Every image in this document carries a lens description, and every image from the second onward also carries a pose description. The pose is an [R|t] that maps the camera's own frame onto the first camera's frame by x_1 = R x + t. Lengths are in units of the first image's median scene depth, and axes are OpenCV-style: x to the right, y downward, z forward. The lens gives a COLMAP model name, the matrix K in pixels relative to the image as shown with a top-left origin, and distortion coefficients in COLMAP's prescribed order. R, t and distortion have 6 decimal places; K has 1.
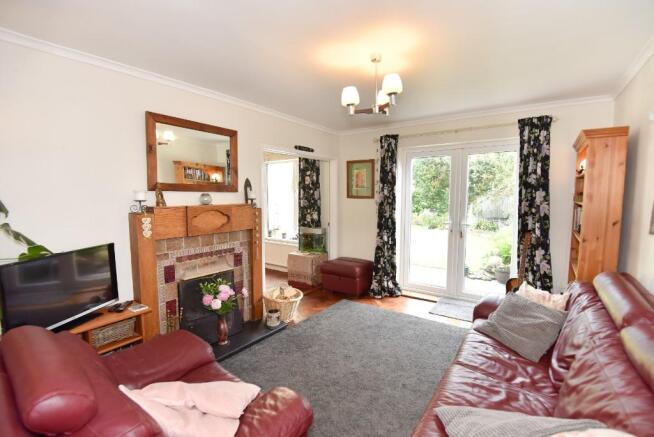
lens RADIAL K [[306.4, 0, 326.8], [0, 306.4, 219.9], [0, 0, 1]] dist [-0.001644, -0.000147]
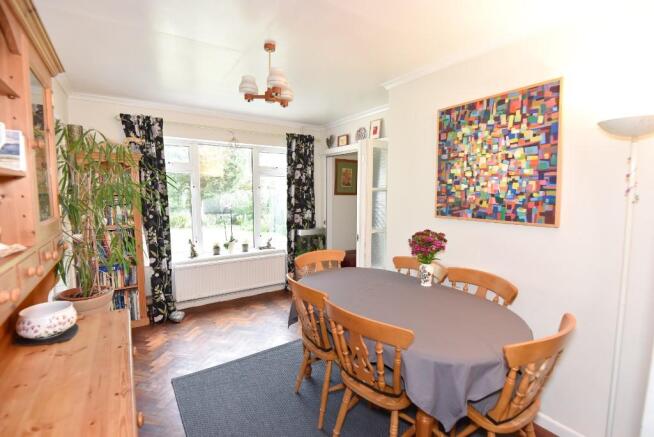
lens RADIAL K [[306.4, 0, 327.5], [0, 306.4, 219.9], [0, 0, 1]] dist [-0.001644, -0.000147]
pose [[0.364238, -0.090808, 0.926868, -0.703673], [0.078558, 0.994684, 0.066580, -0.045467], [-0.927987, 0.048562, 0.369435, 0.515090]]
